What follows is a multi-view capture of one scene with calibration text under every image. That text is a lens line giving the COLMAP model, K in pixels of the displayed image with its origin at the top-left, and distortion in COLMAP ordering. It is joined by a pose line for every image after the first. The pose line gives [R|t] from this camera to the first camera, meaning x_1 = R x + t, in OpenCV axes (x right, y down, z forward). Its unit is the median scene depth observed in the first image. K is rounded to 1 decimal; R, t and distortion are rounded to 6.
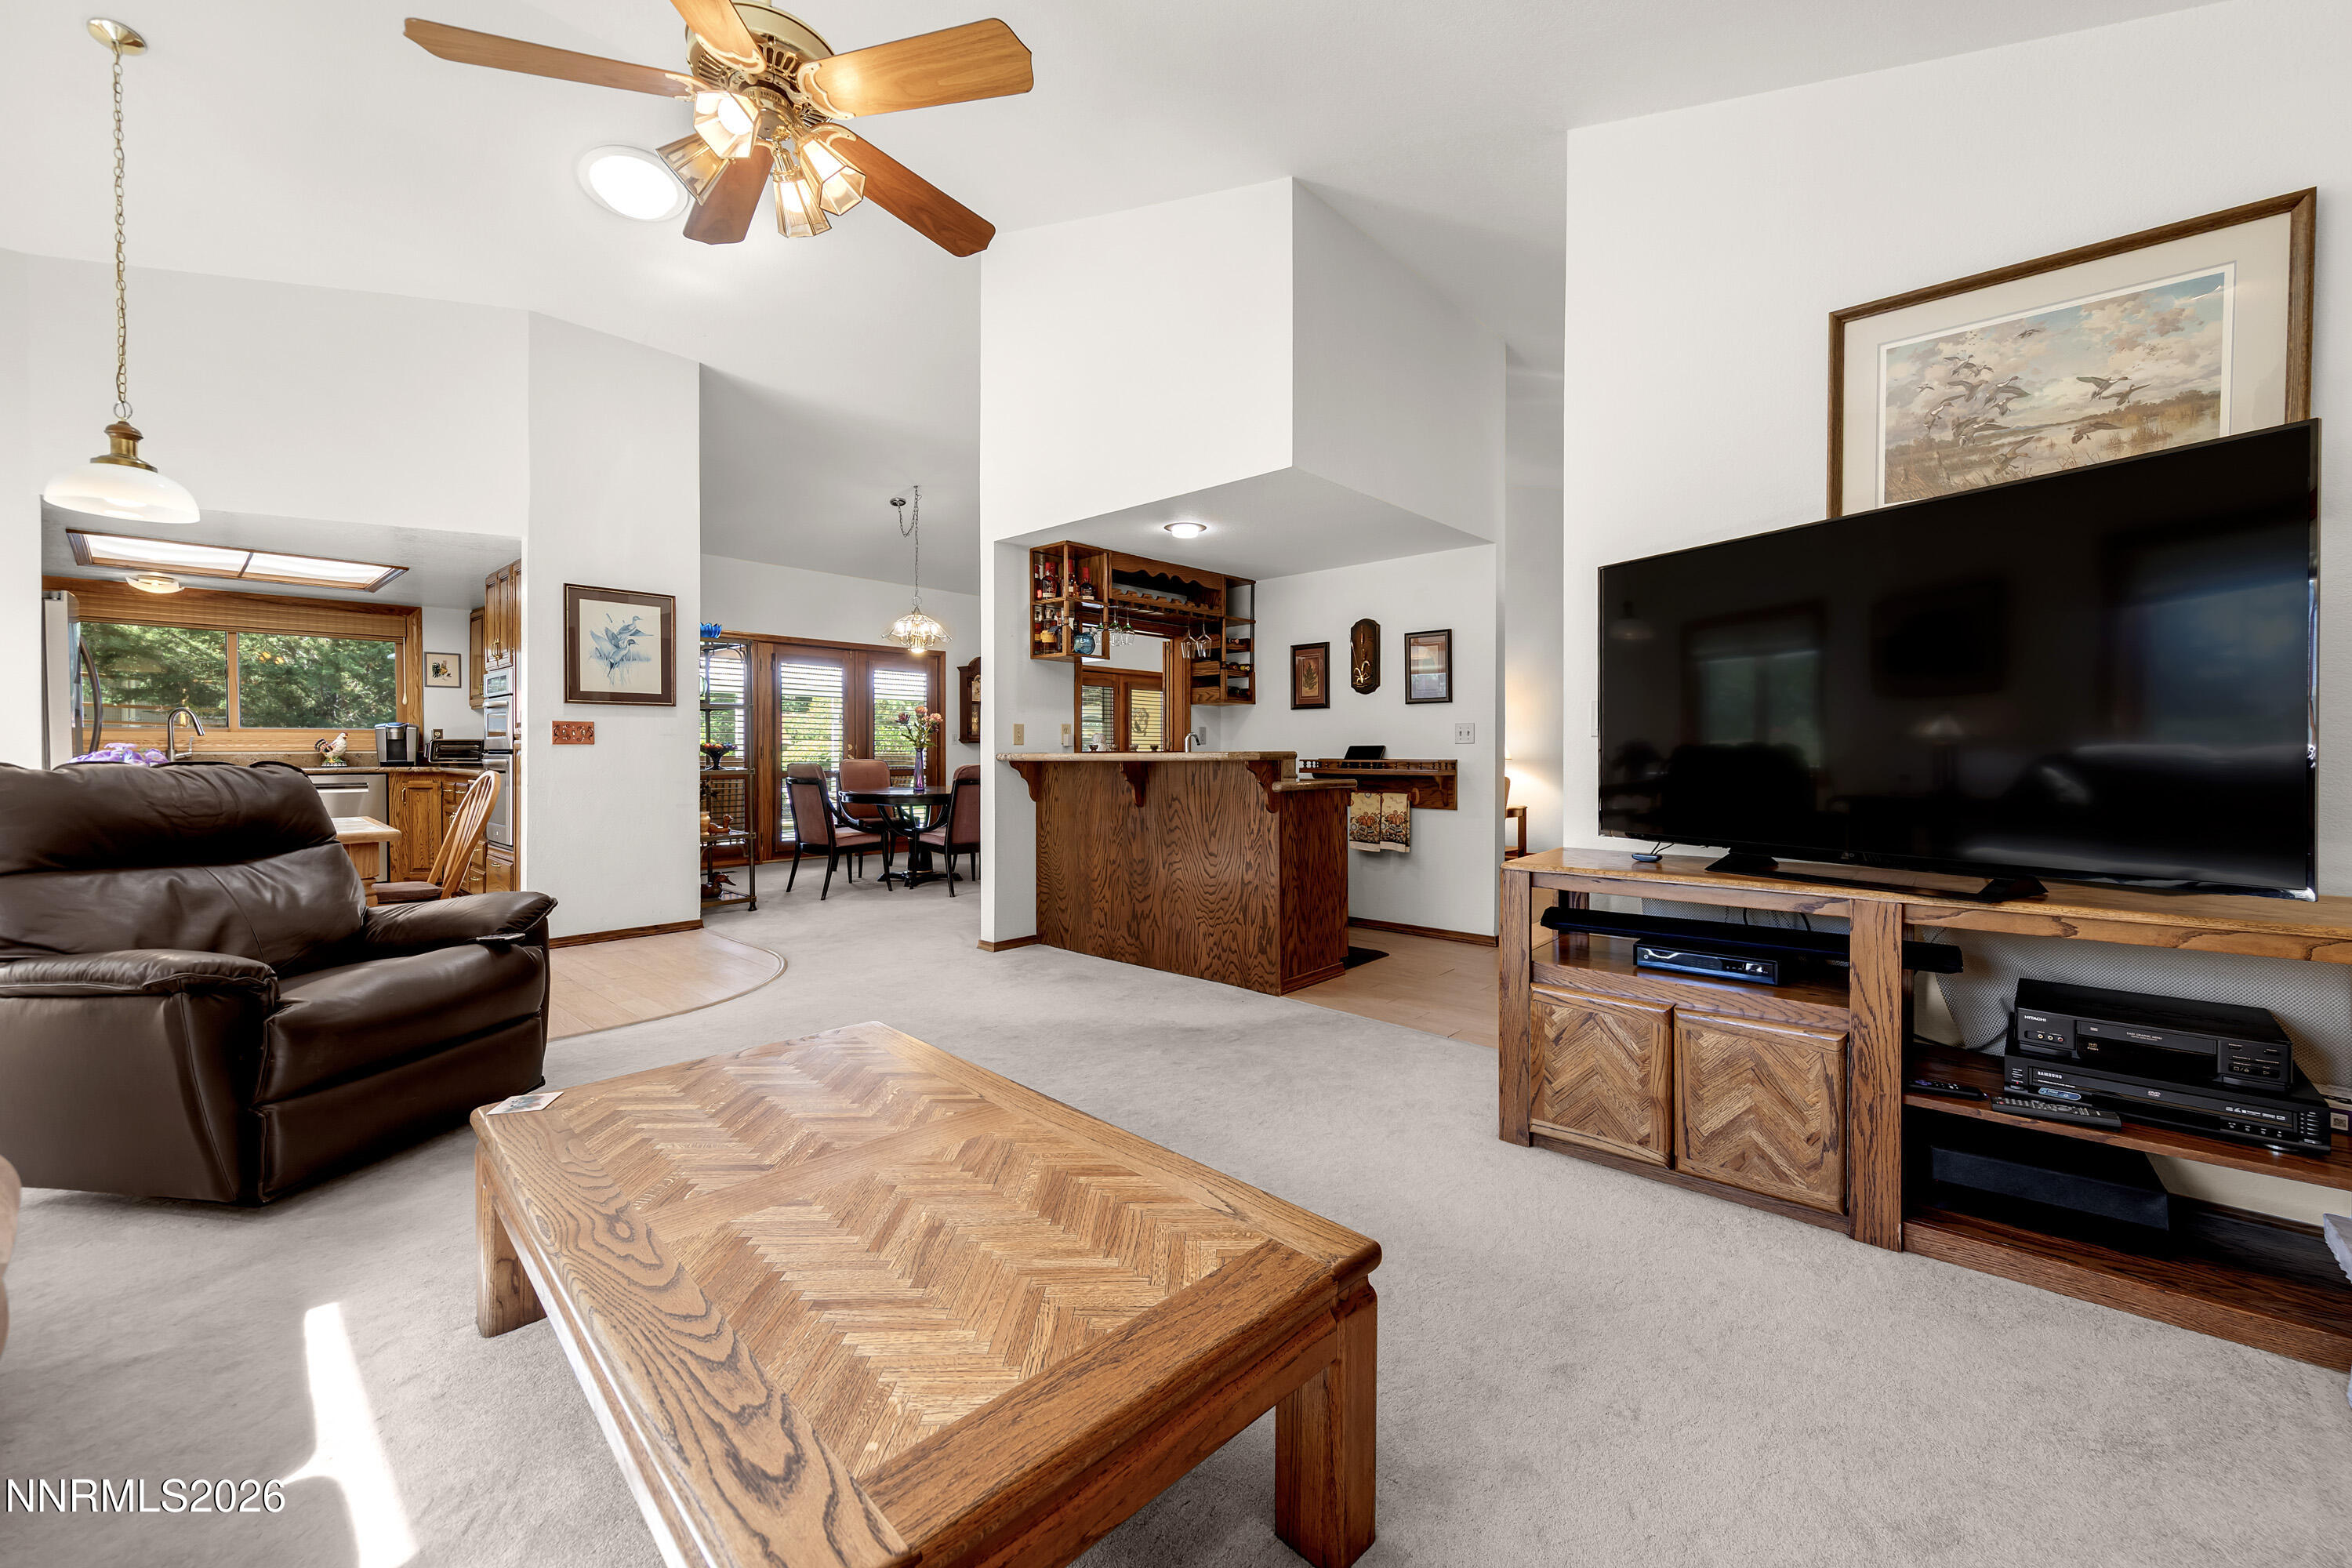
lens RADIAL K [[929.8, 0, 1209.3], [0, 929.8, 754.8], [0, 0, 1]] dist [-0.001559, -0.000284]
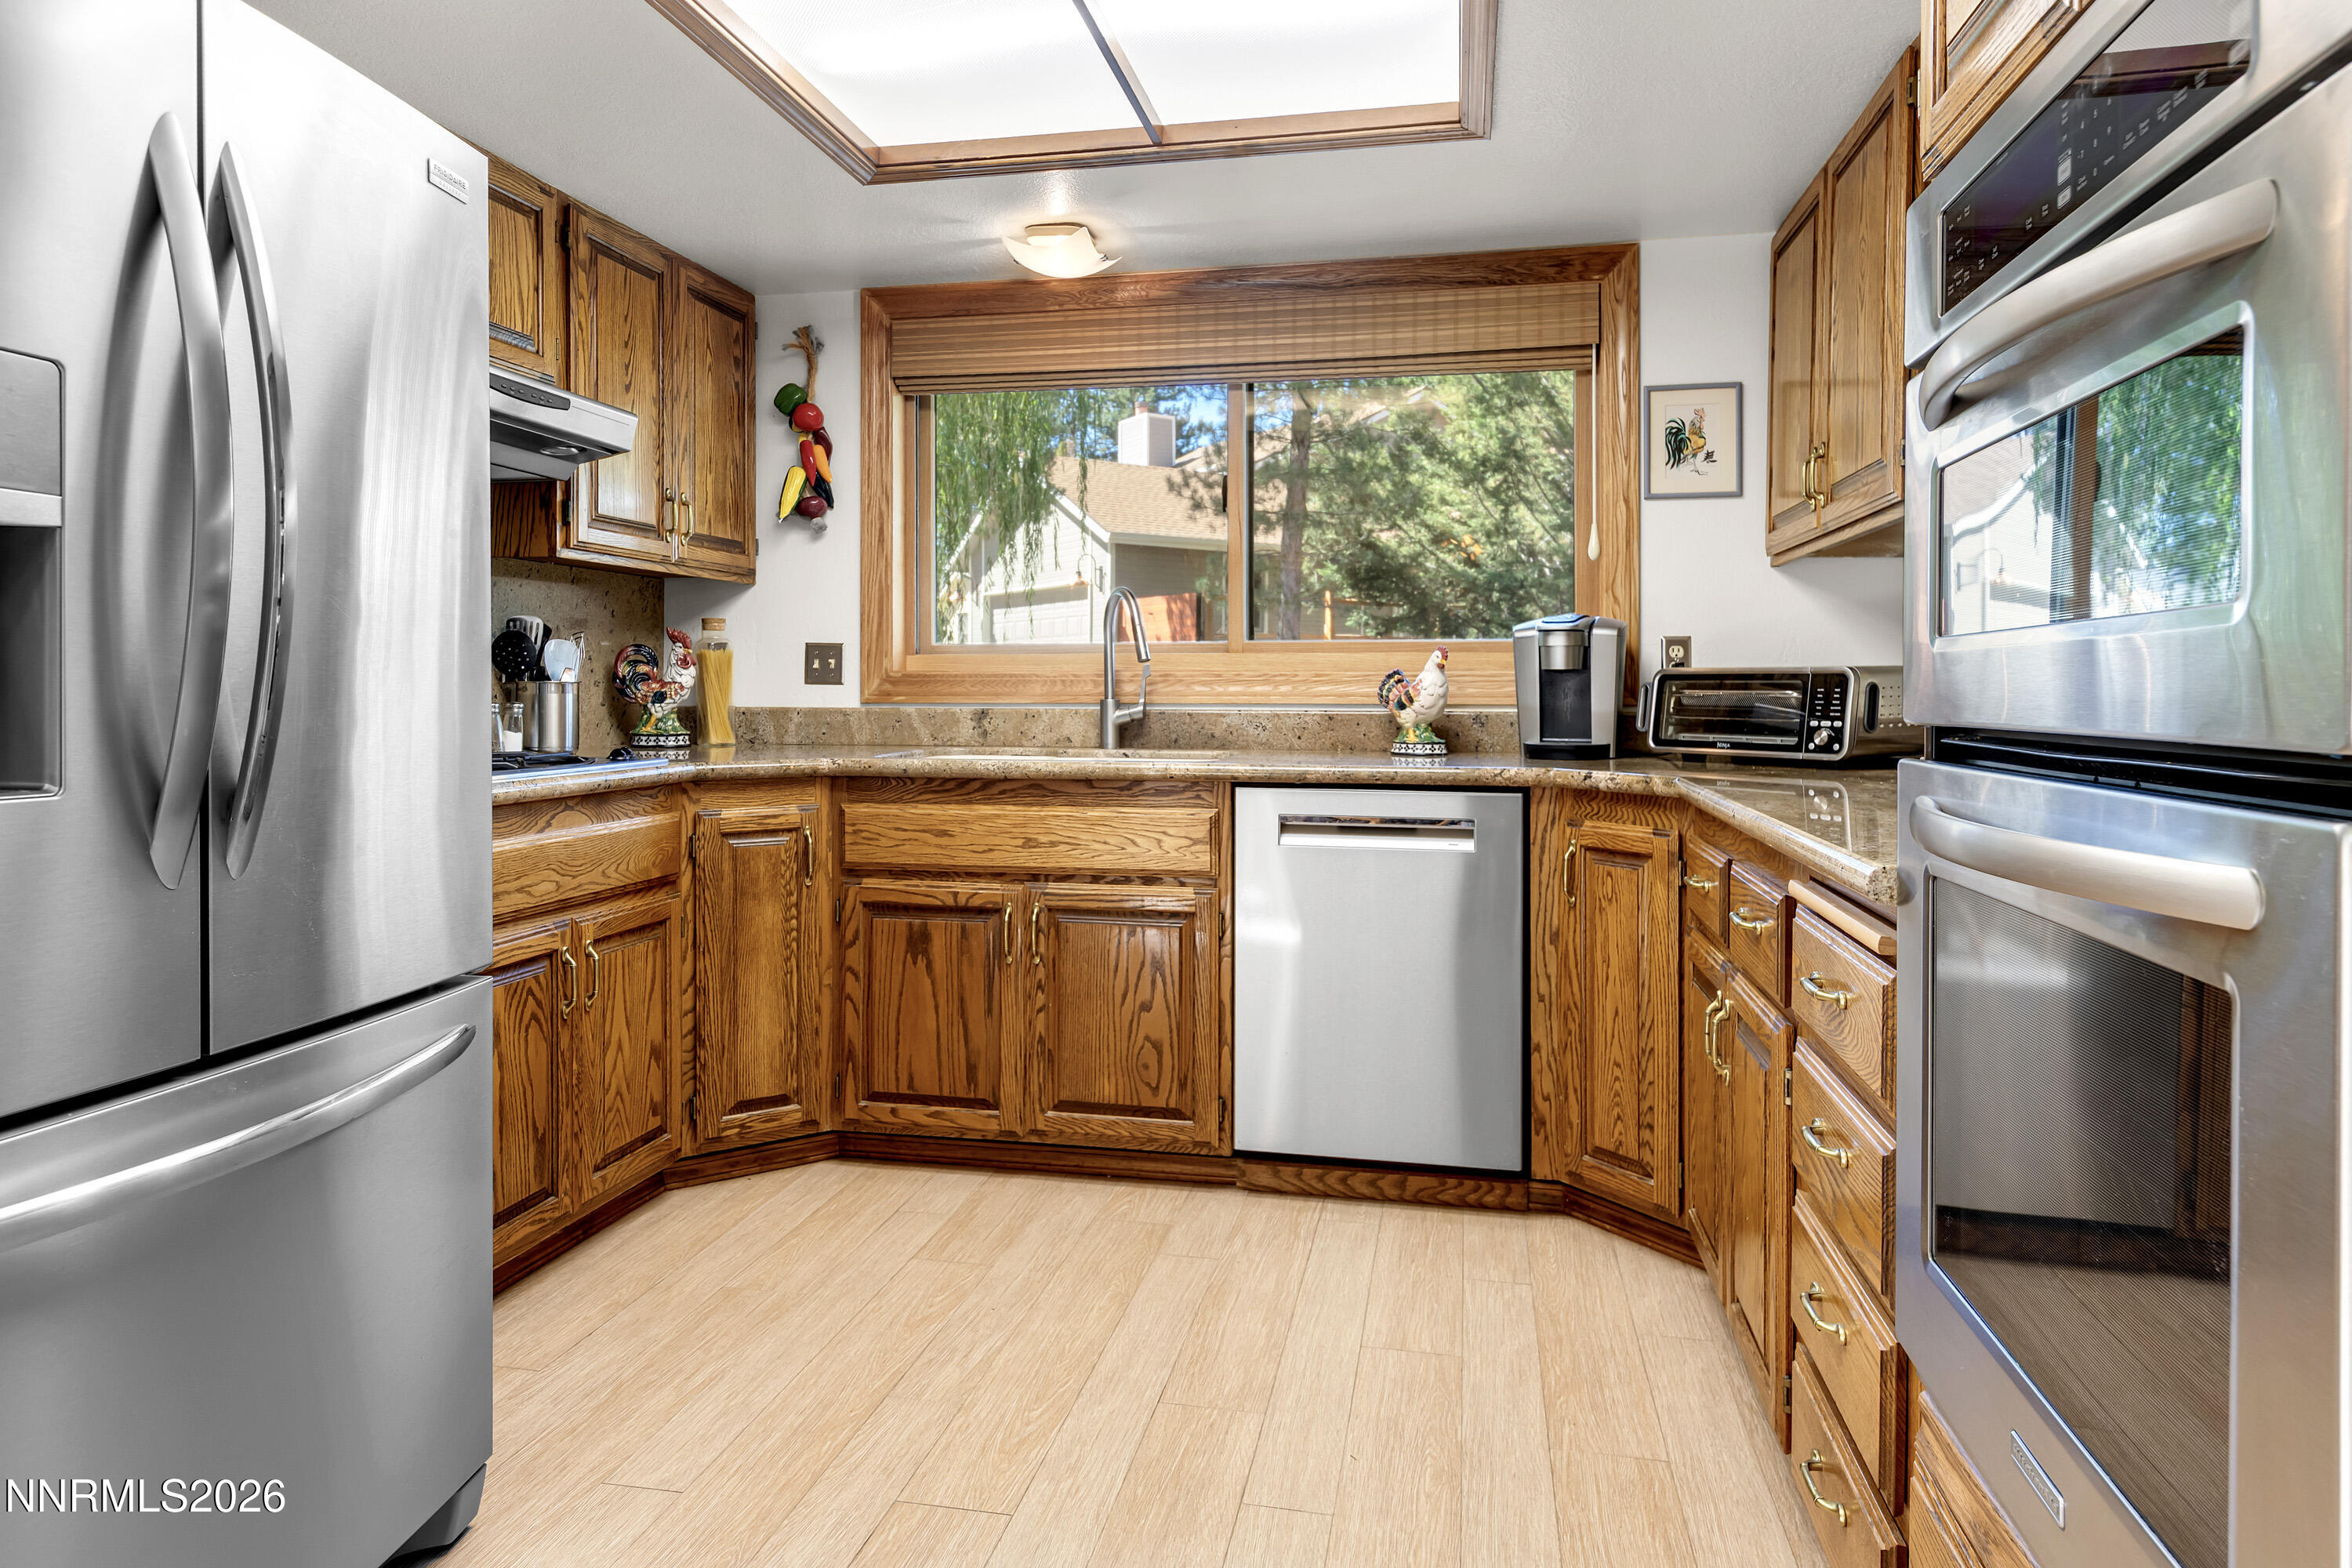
lens RADIAL K [[1389.0, 0, 1161.8], [0, 1389.0, 750.8], [0, 0, 1]] dist [-0.009195, 0.001063]
pose [[0.490918, 0.037554, -0.870396, -0.732064], [-0.004926, 0.999174, 0.040332, -0.010249], [0.871192, -0.015512, 0.490697, 0.890083]]
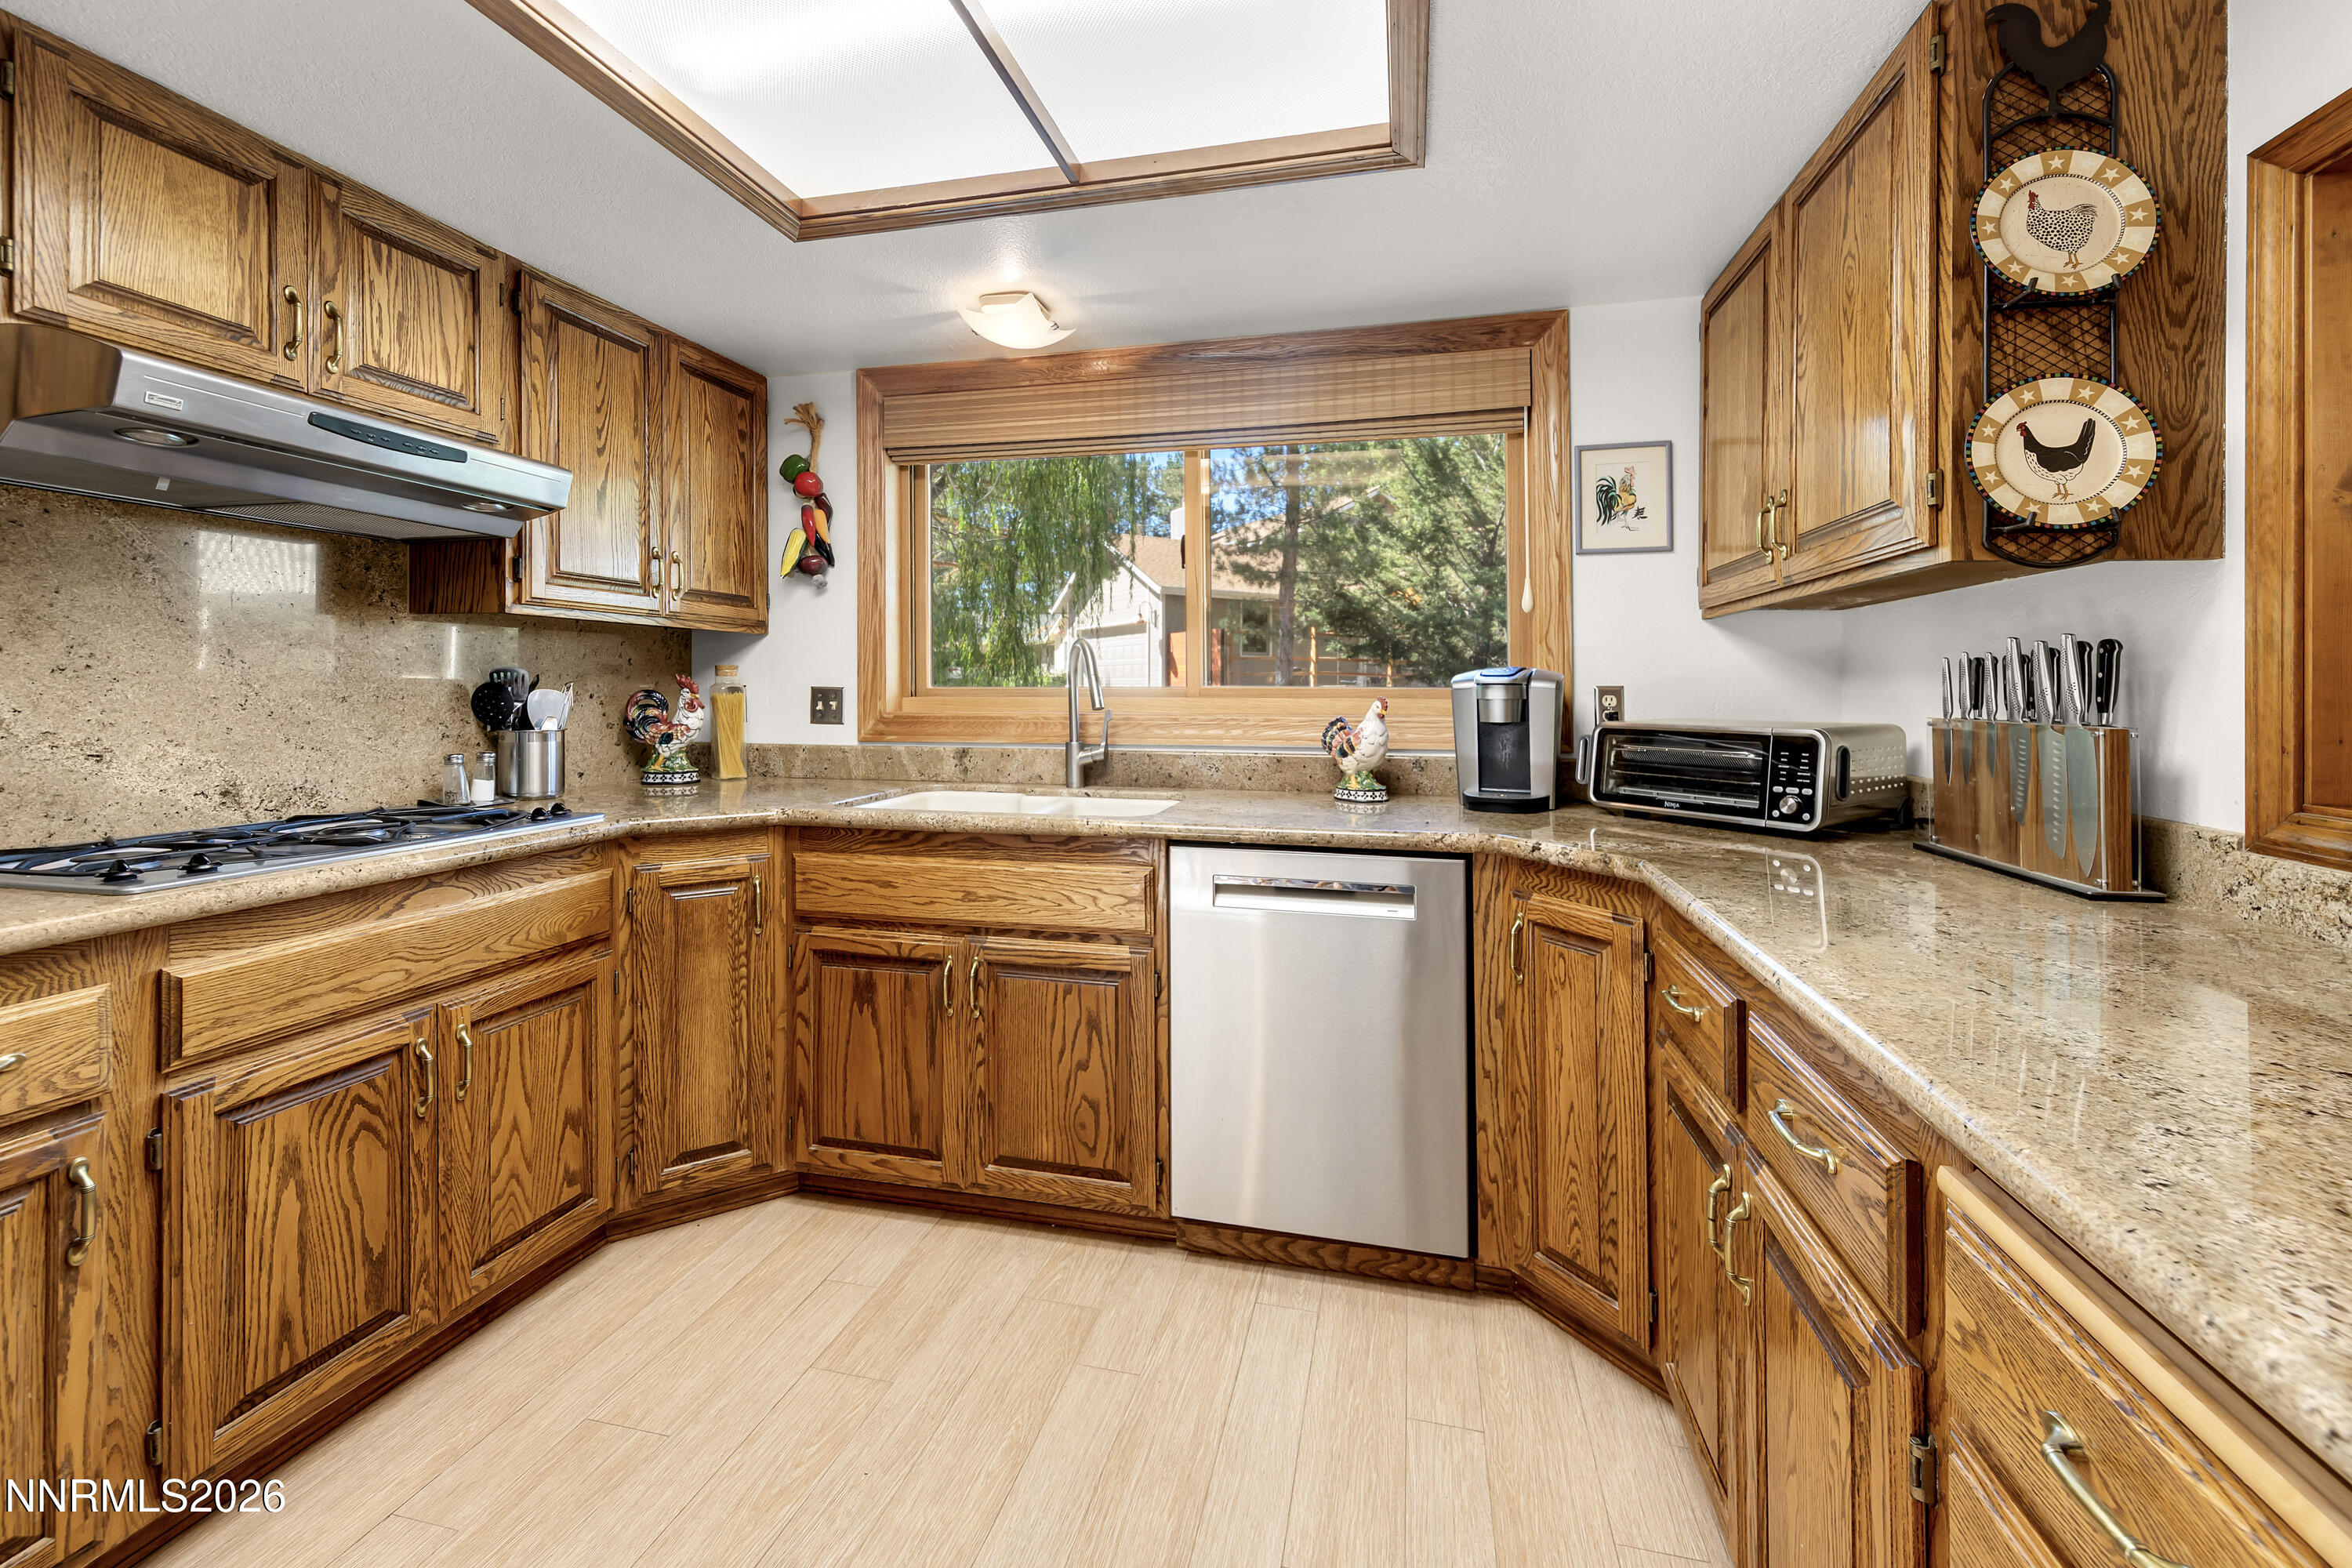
lens RADIAL K [[929.8, 0, 1193.9], [0, 929.8, 696.2], [0, 0, 1]] dist [-0.001559, -0.000284]
pose [[0.479043, 0.003755, -0.877784, -0.876746], [-0.004146, 0.999989, 0.002016, -0.033090], [0.877782, 0.002674, 0.479053, 1.022218]]
